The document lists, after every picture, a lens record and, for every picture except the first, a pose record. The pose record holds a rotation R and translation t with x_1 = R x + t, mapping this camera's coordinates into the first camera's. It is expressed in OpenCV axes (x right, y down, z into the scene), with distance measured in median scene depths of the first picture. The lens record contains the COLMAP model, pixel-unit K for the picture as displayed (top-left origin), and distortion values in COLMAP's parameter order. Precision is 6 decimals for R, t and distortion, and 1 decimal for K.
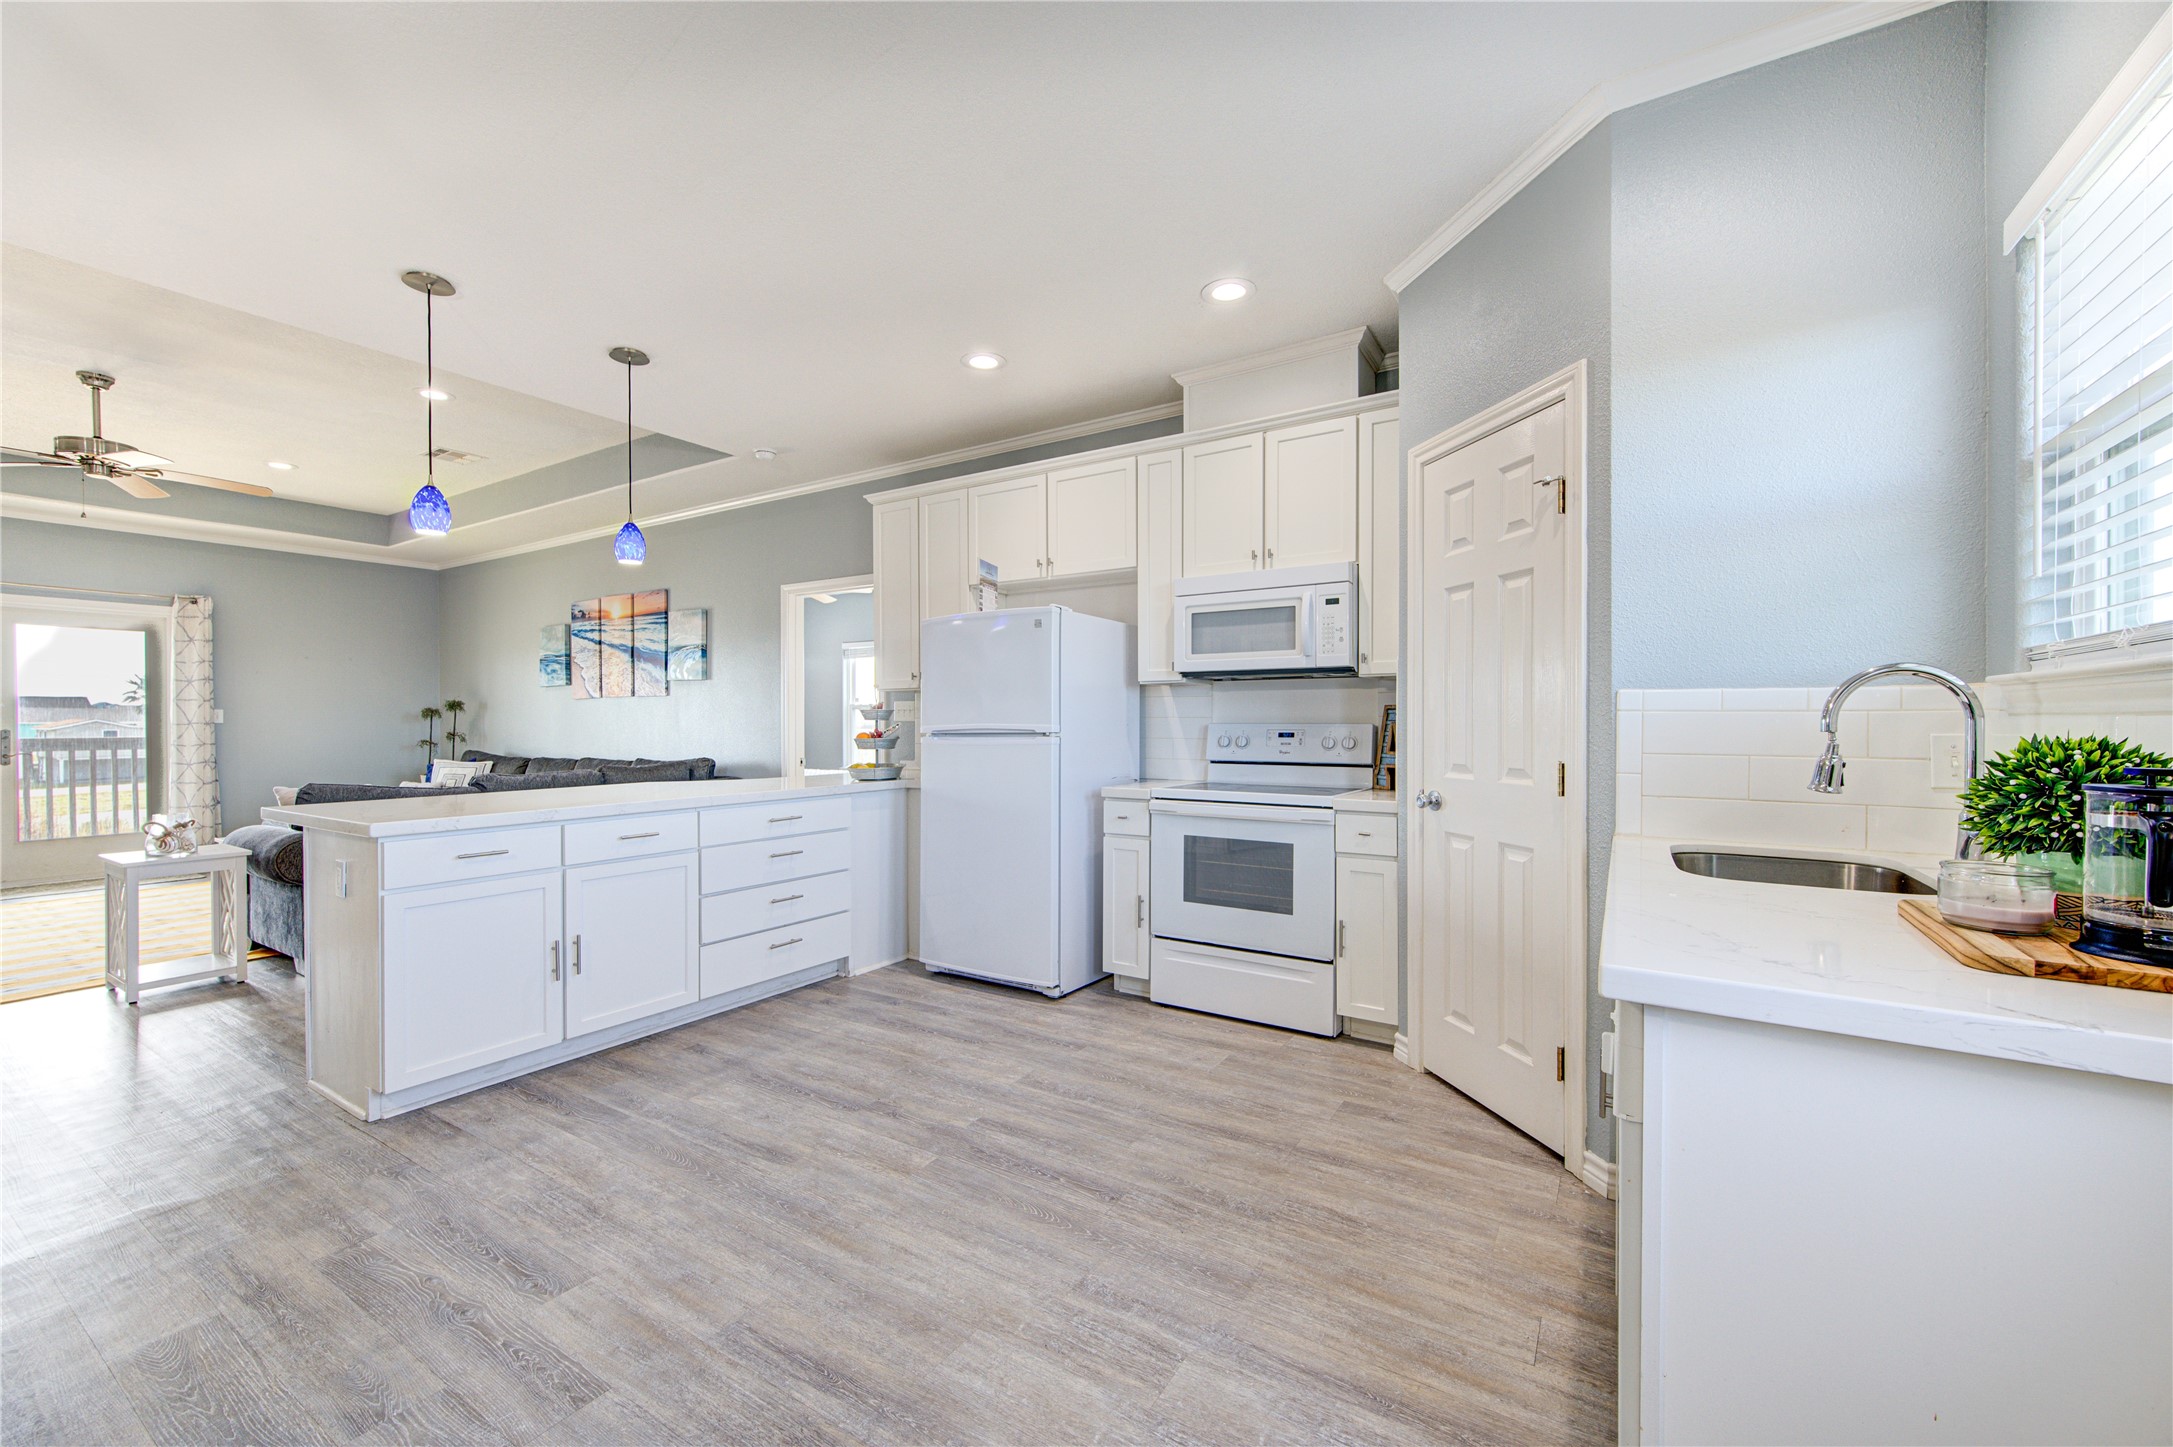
lens RADIAL K [[854.1, 0, 1067.2], [0, 854.1, 717.2], [0, 0, 1]] dist [0.000384, 0.000631]
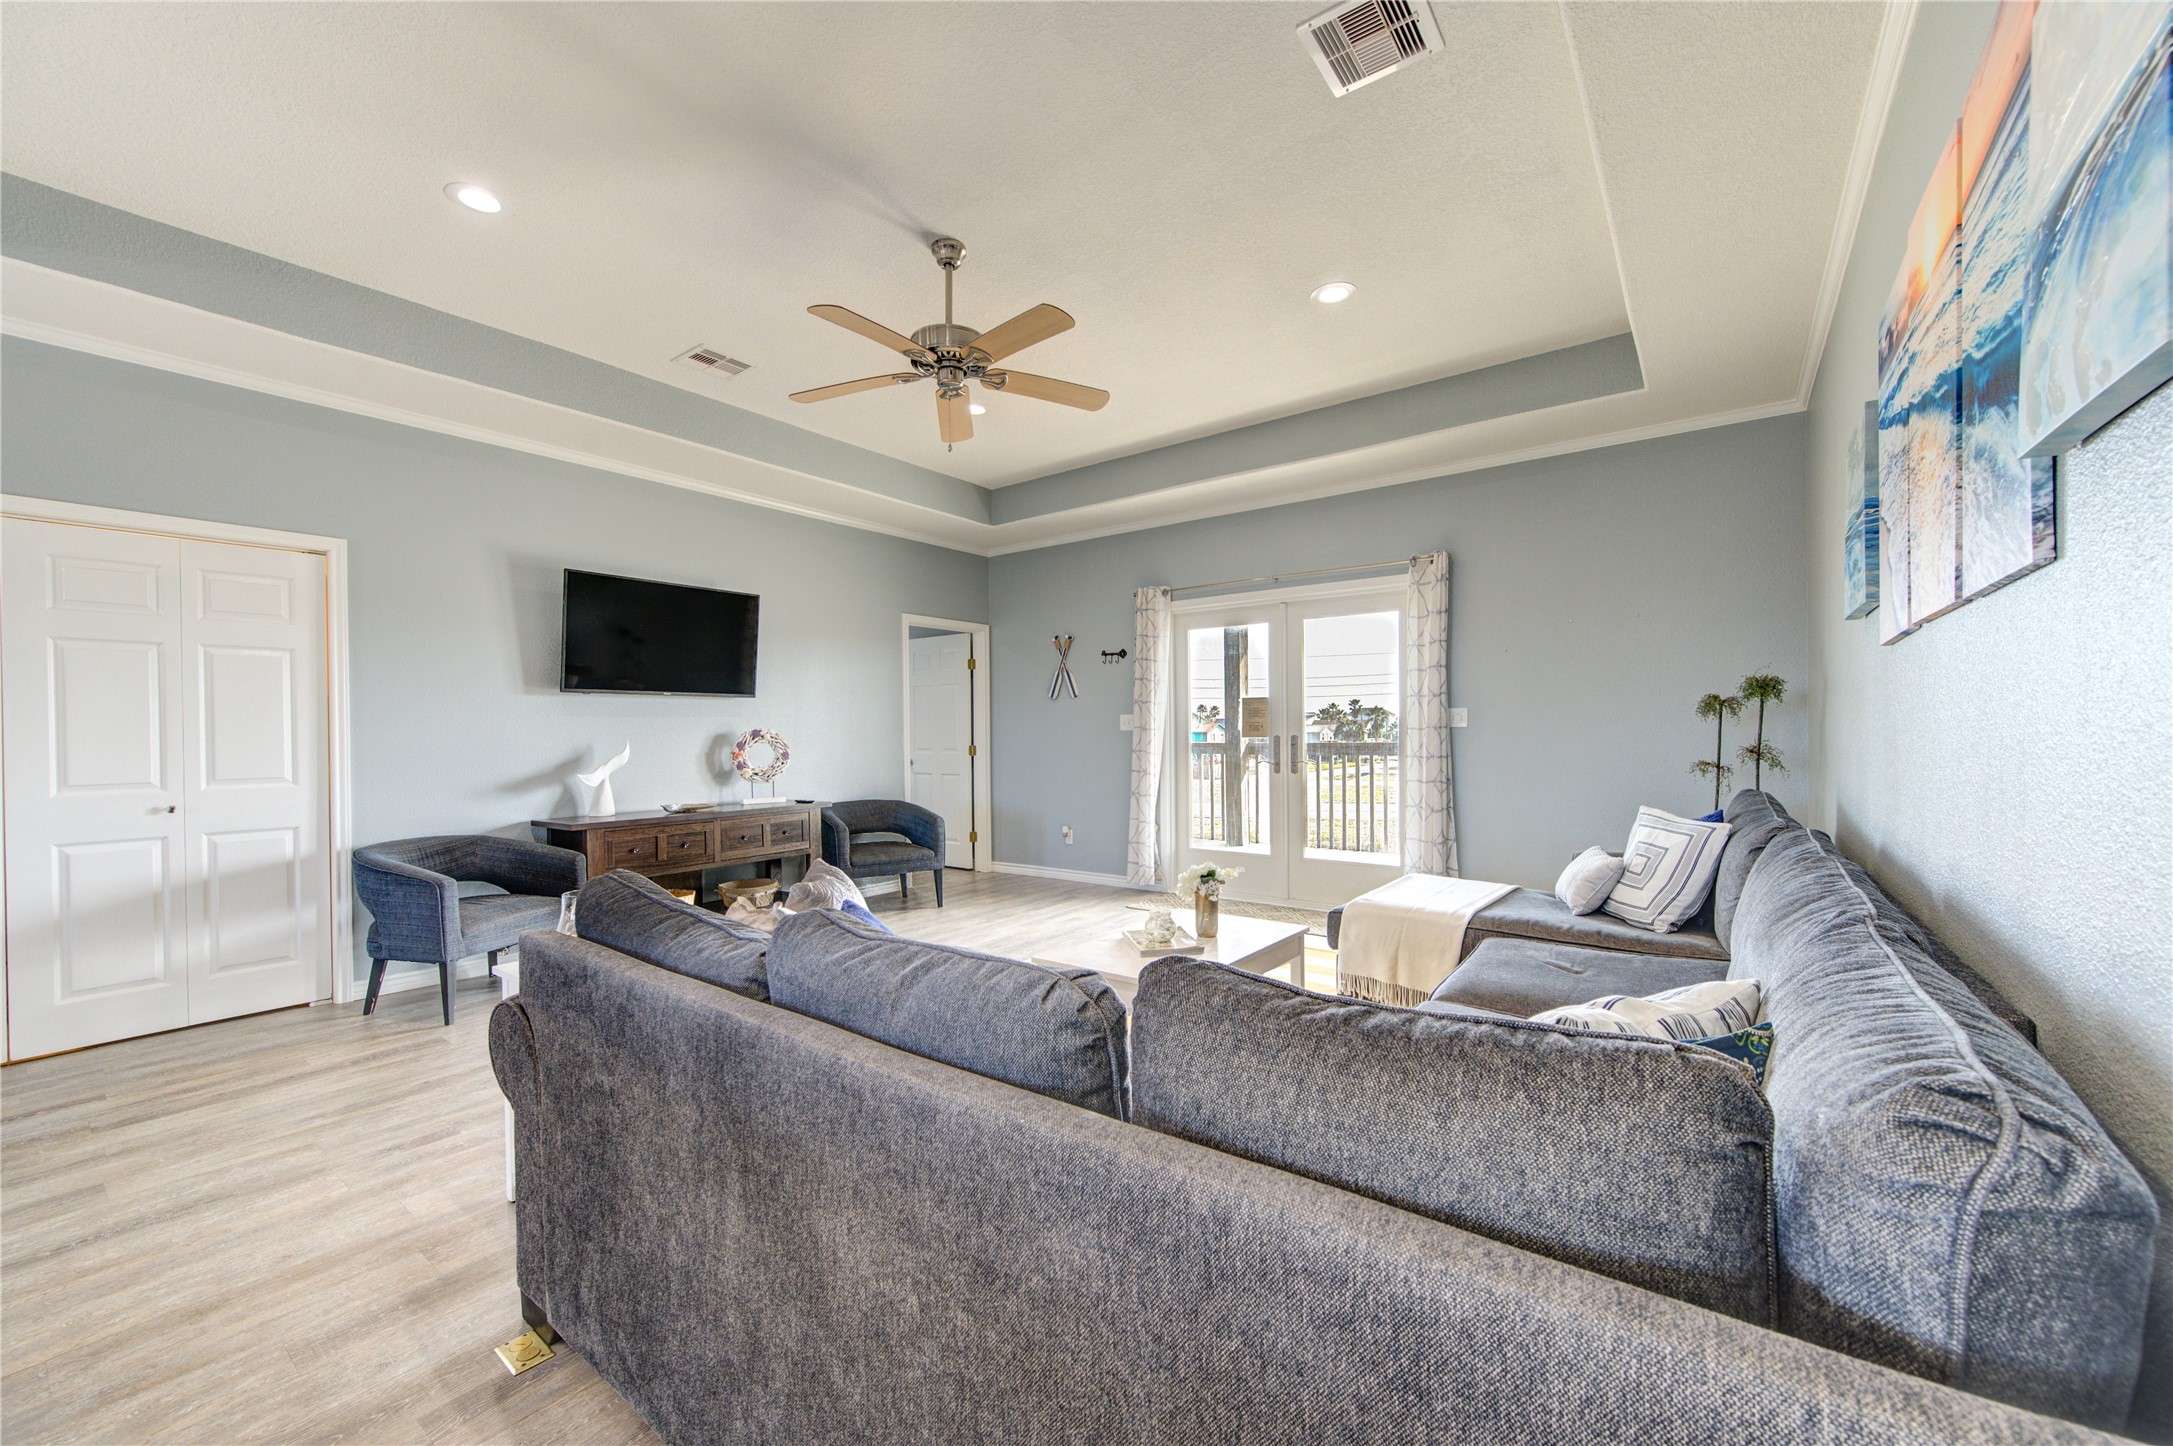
lens RADIAL K [[843.8, 0, 1087.9], [0, 843.8, 738.5], [0, 0, 1]] dist [-0.000307, -0.000203]
pose [[-0.080309, 0.011614, -0.996702, -0.541005], [0.014434, 0.999841, 0.010487, 0.008656], [0.996665, -0.013544, -0.080464, 1.466022]]
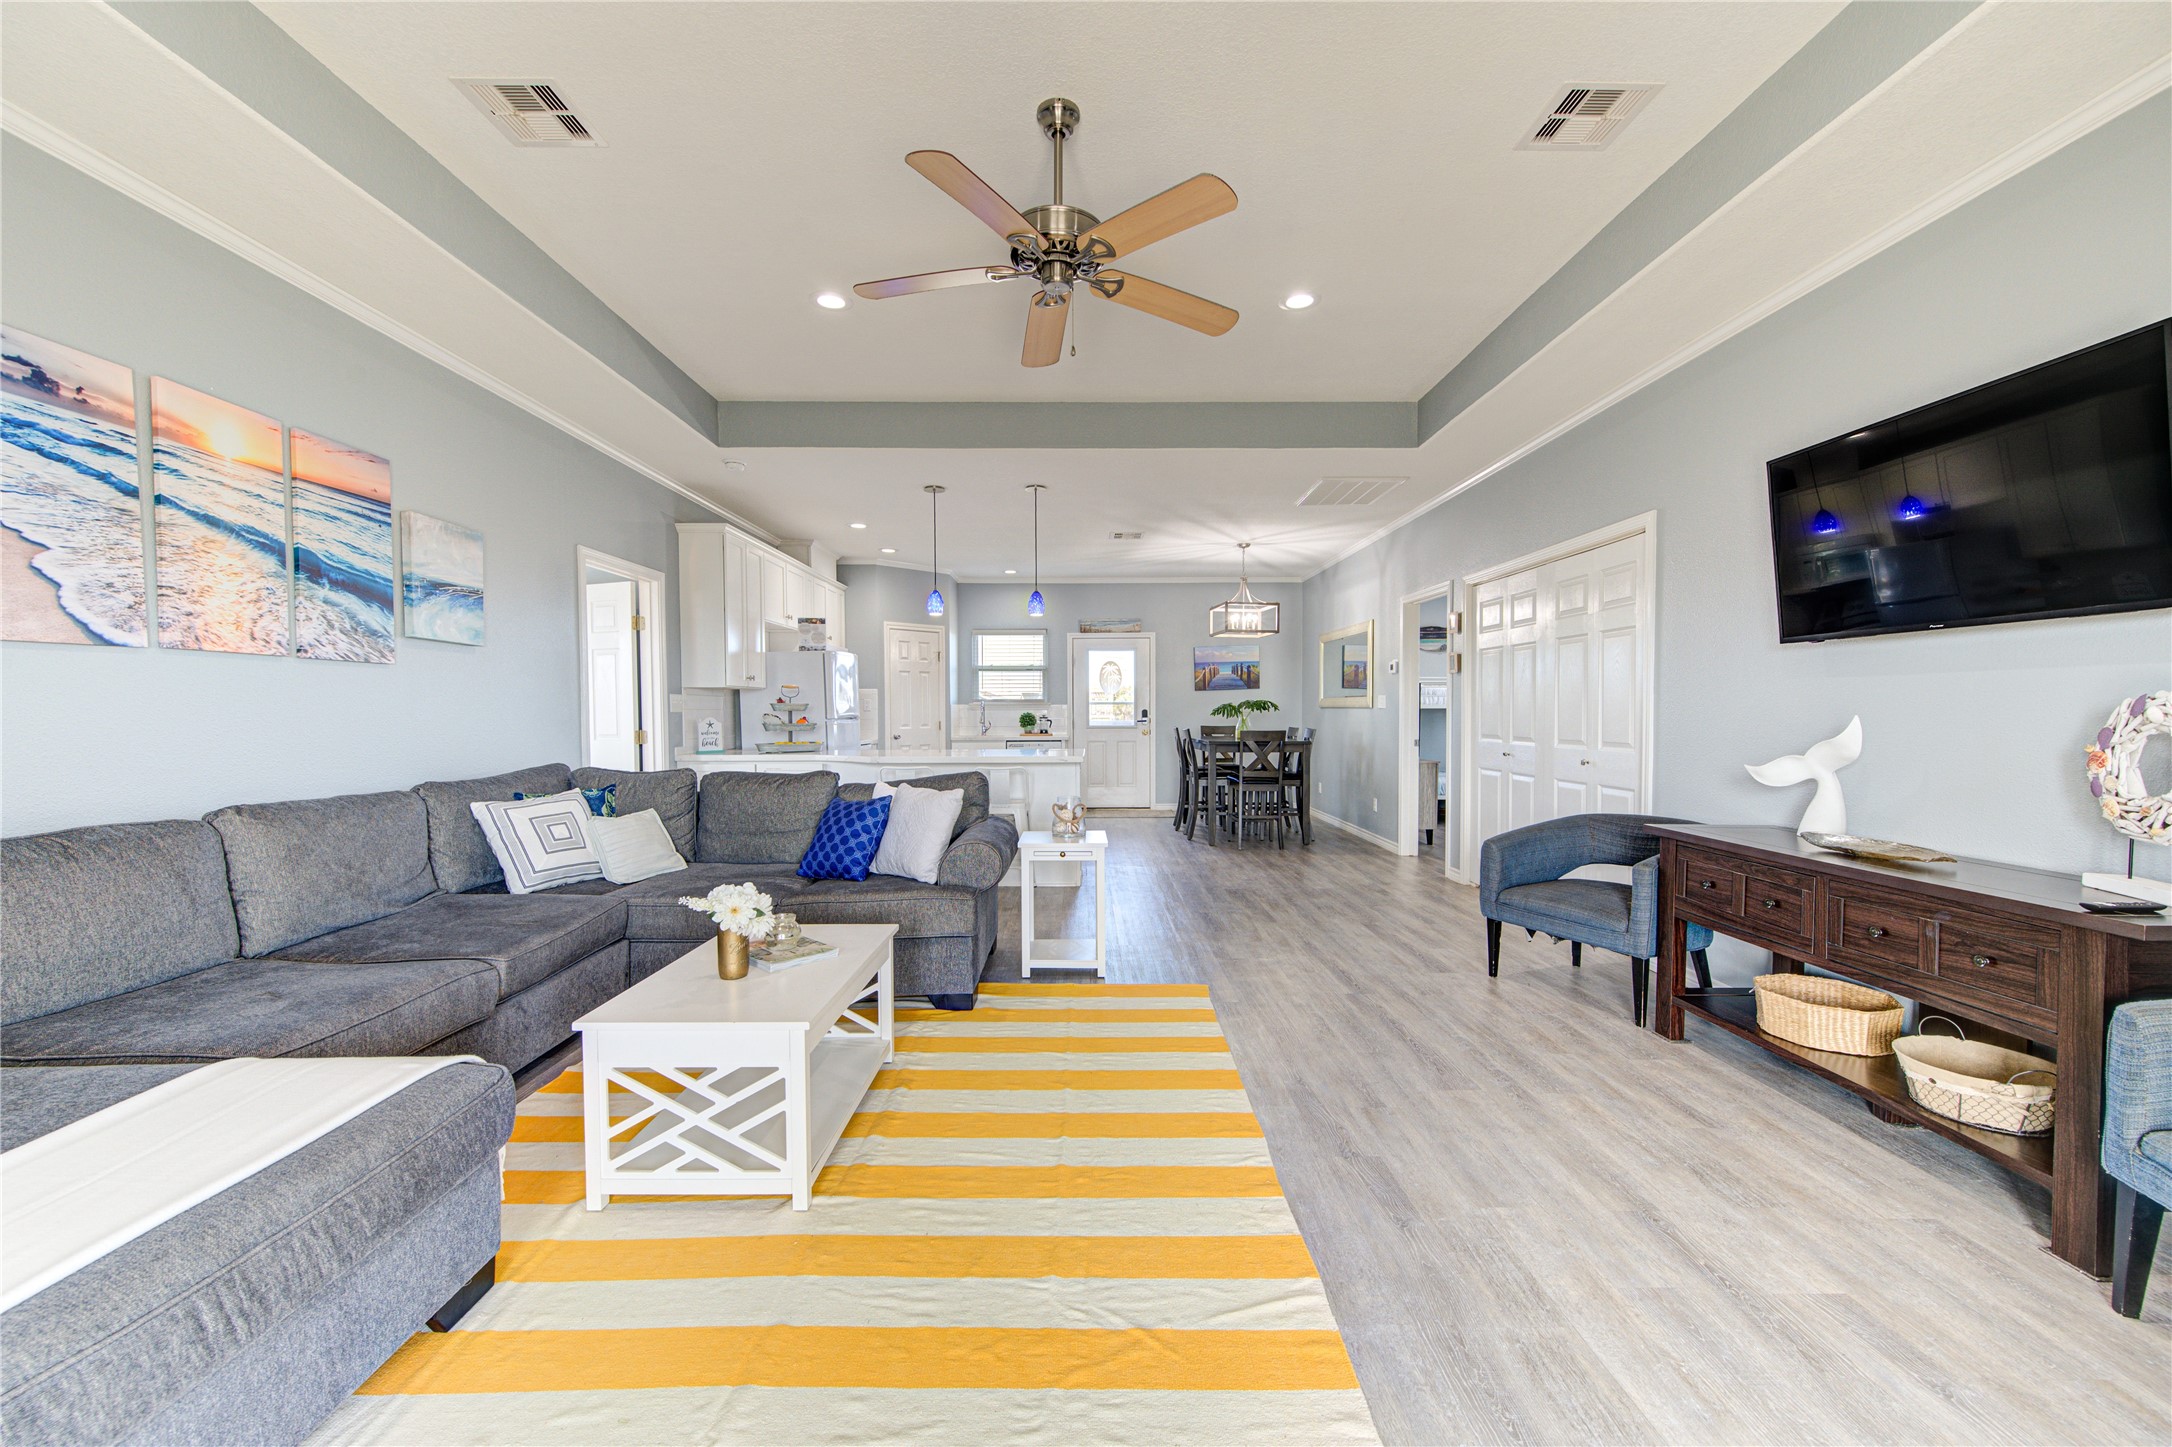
lens RADIAL K [[853.7, 0, 1082.8], [0, 853.7, 734.7], [0, 0, 1]] dist [0.000384, 0.000631]
pose [[-0.536722, -0.020589, 0.843508, -2.038074], [0.001342, 0.999680, 0.025256, 0.010918], [-0.843758, 0.014688, -0.536523, 1.638739]]
